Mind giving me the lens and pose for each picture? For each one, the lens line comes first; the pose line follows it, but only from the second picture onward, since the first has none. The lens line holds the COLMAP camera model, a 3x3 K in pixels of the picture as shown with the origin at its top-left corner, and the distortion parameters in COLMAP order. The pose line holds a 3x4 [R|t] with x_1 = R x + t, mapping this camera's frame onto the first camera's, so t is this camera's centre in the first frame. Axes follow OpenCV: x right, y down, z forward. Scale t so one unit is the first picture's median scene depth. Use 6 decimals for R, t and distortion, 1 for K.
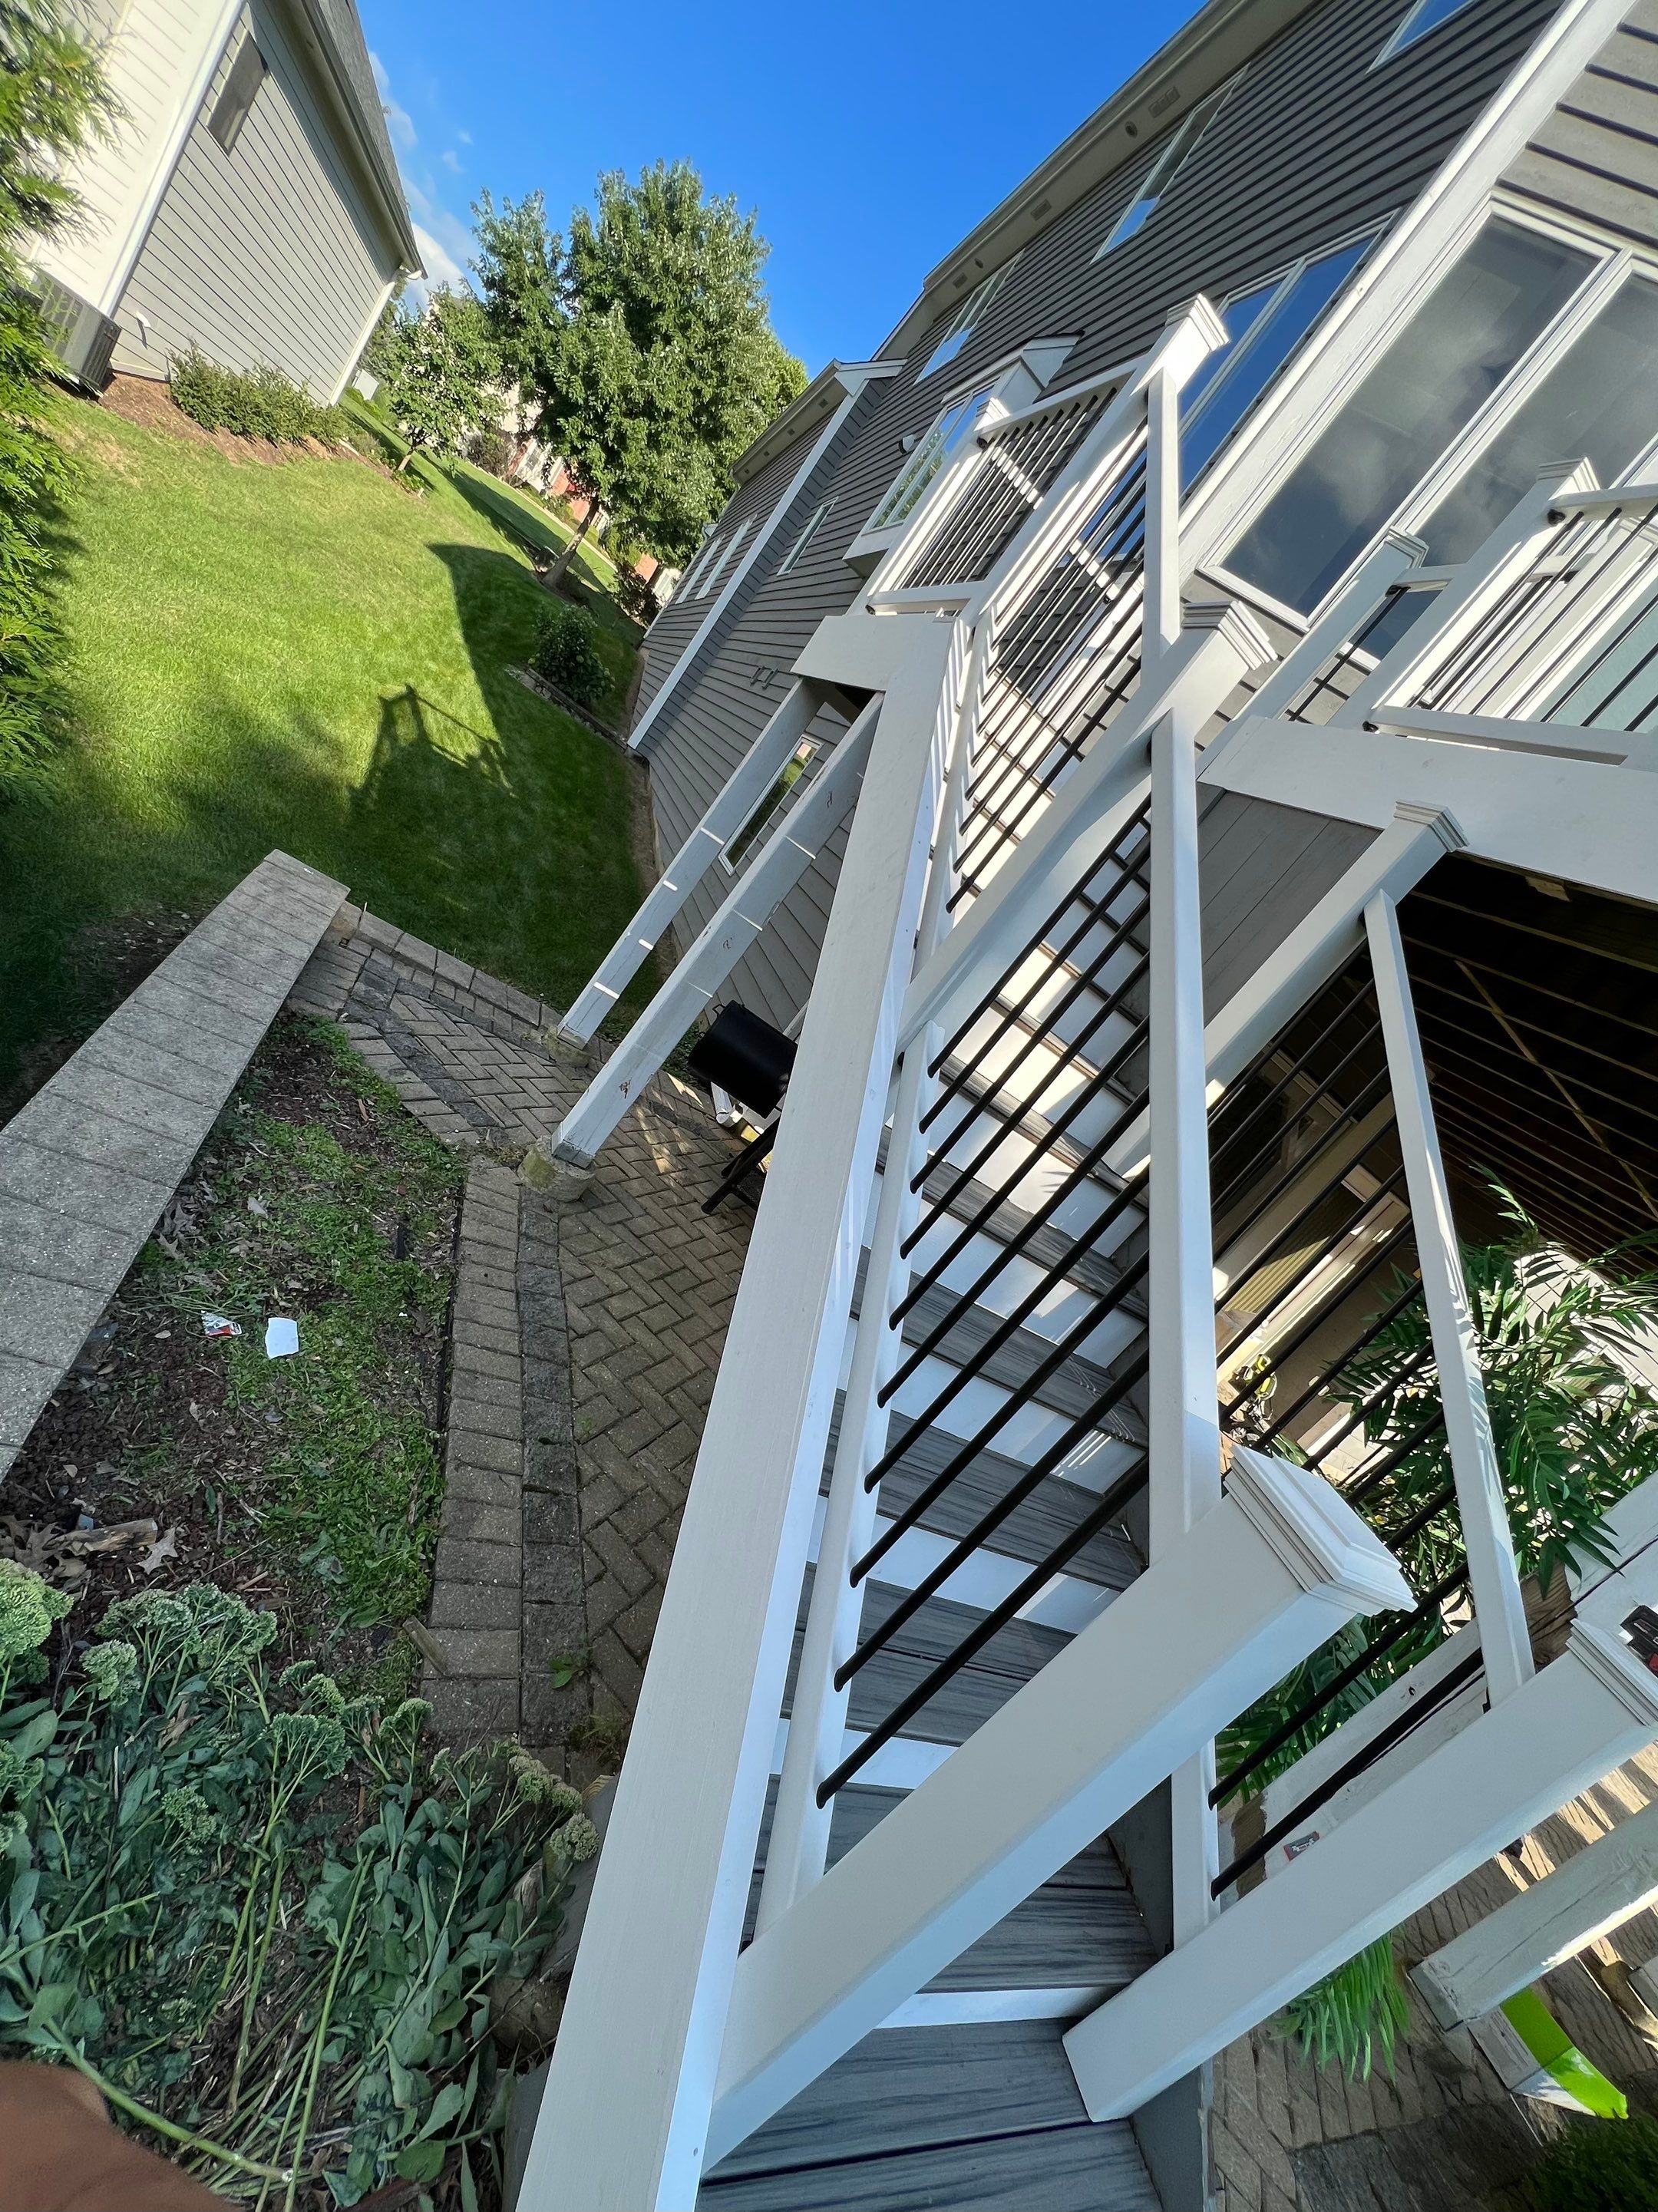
lens RADIAL K [[883.5, 0, 828.5], [0, 883.5, 1107.8], [0, 0, 1]] dist [-0.002197, 0.000595]
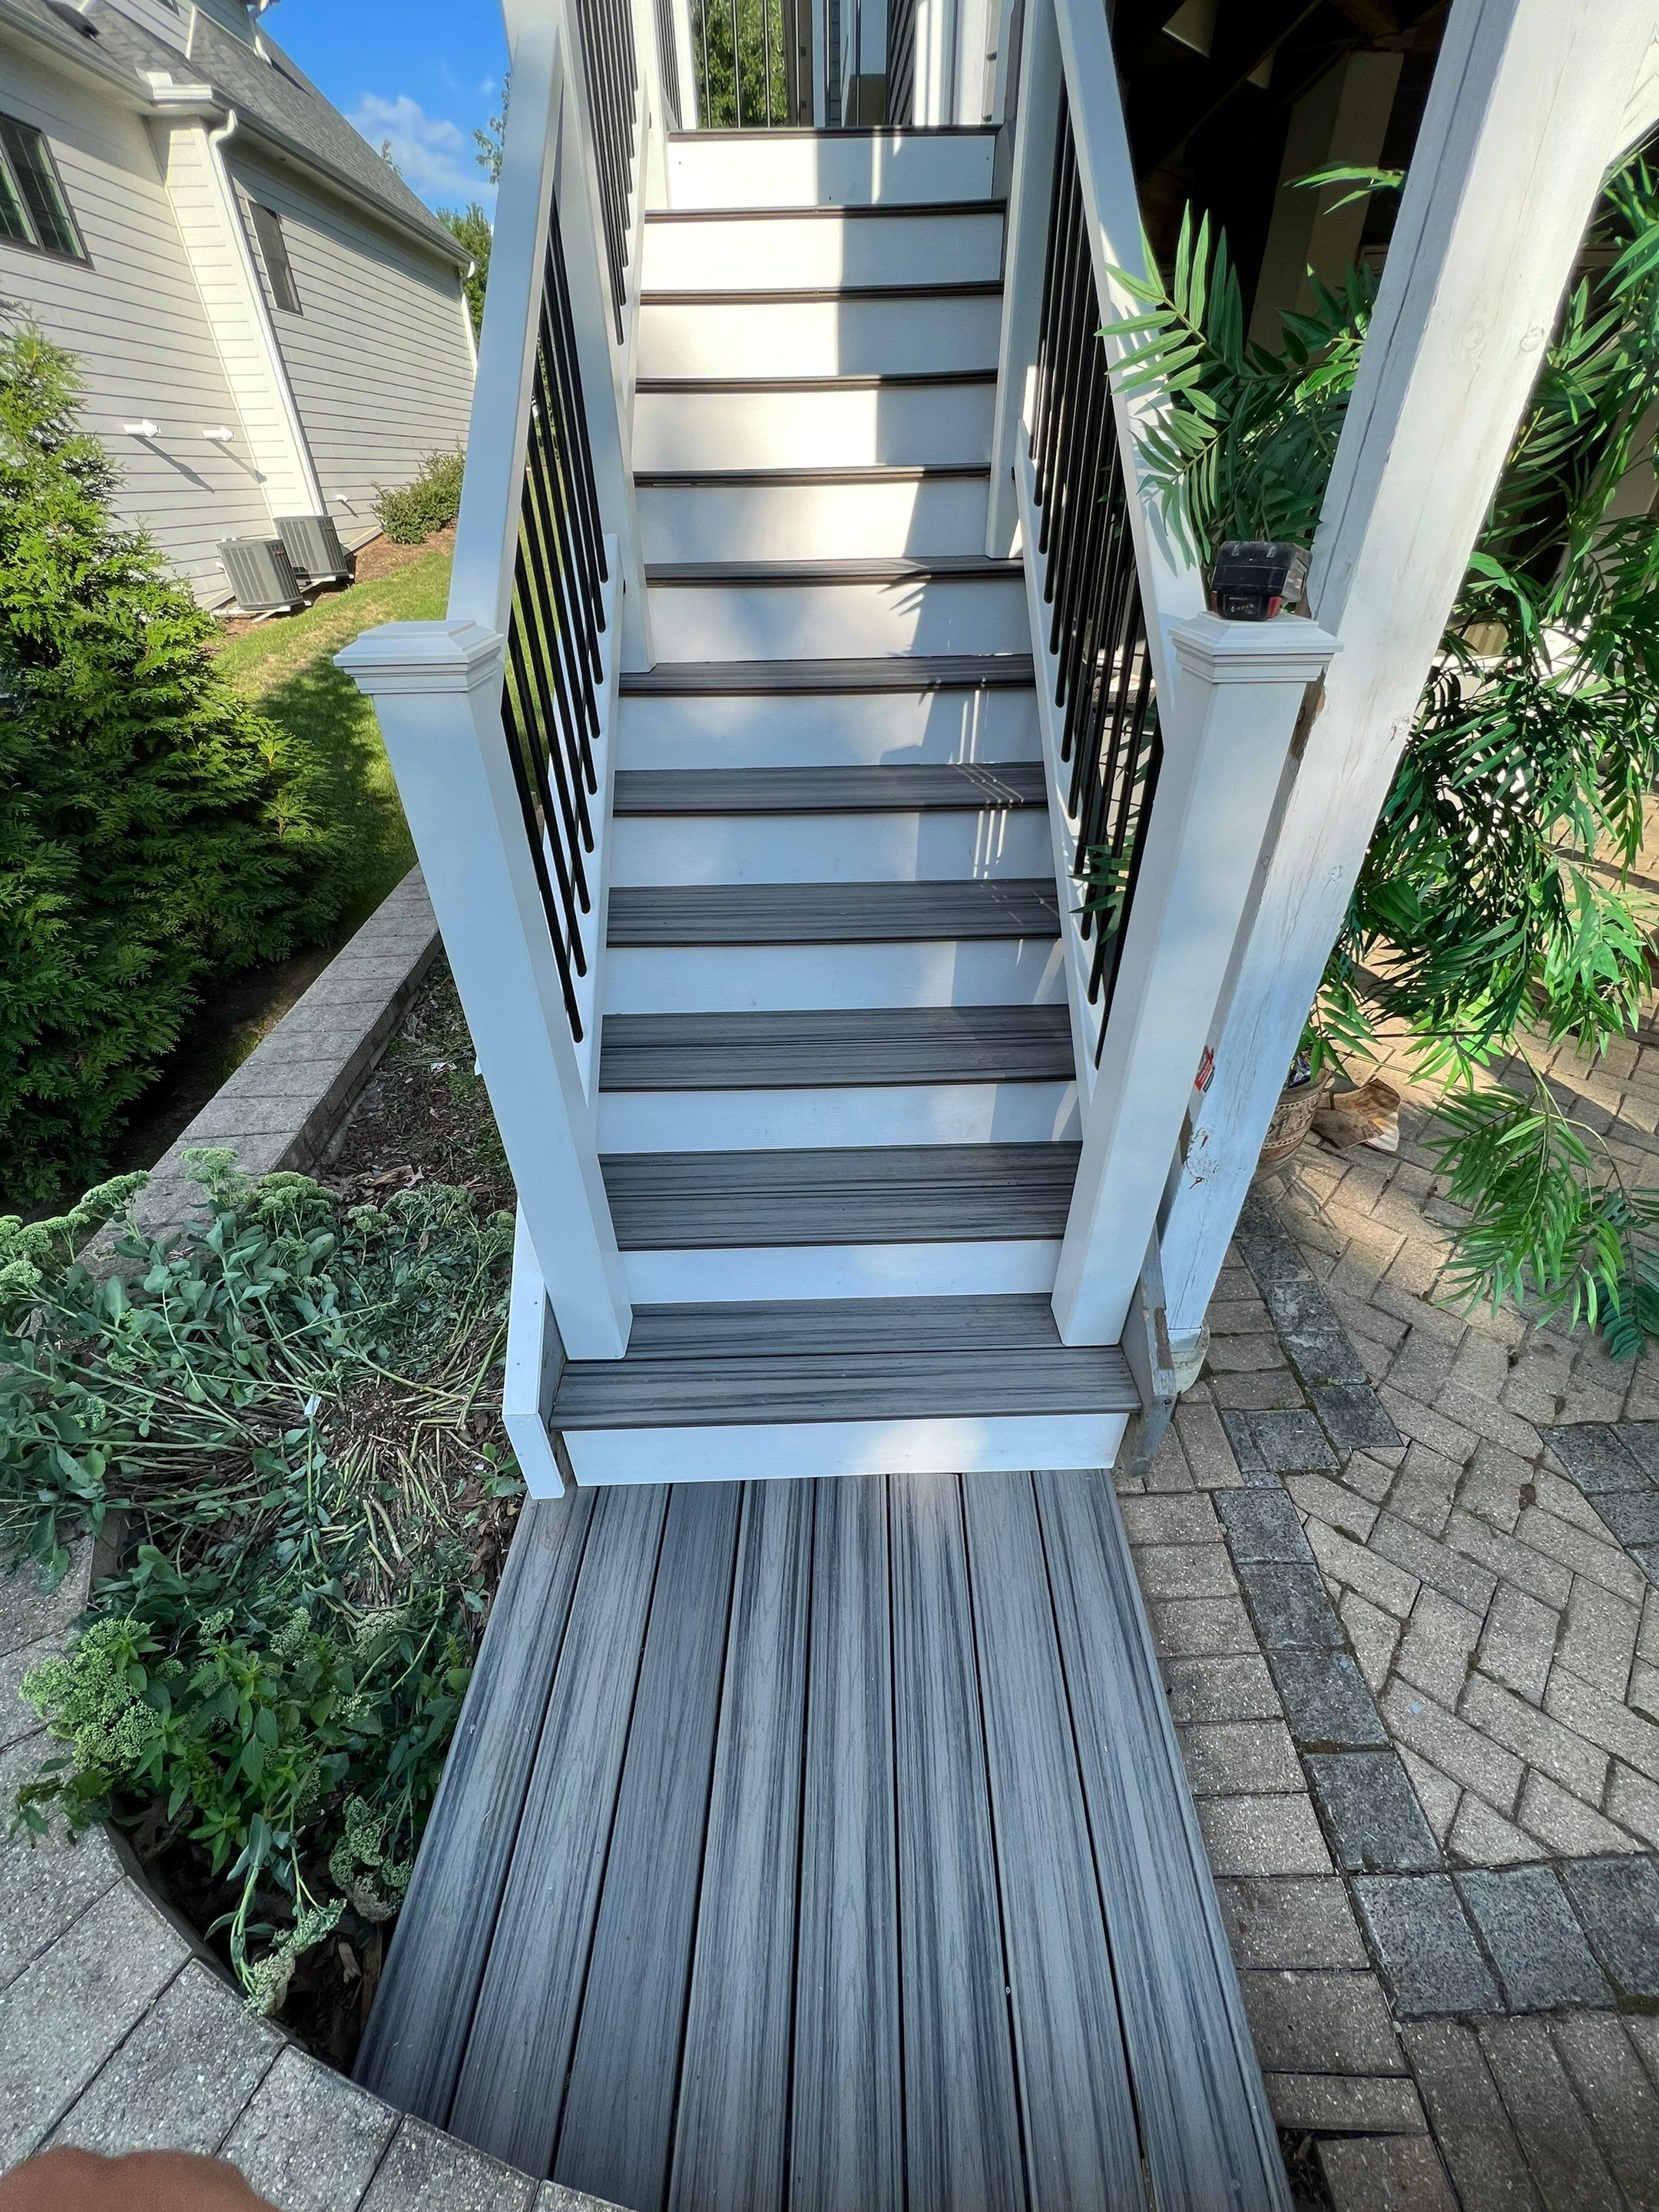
lens RADIAL K [[883.4, 0, 834.3], [0, 883.4, 1110.3], [0, 0, 1]] dist [-0.002197, 0.000595]
pose [[0.753578, -0.359841, -0.550122, 0.138231], [0.473312, 0.877764, 0.074205, 0.116679], [0.456175, -0.316299, 0.831781, 0.007657]]
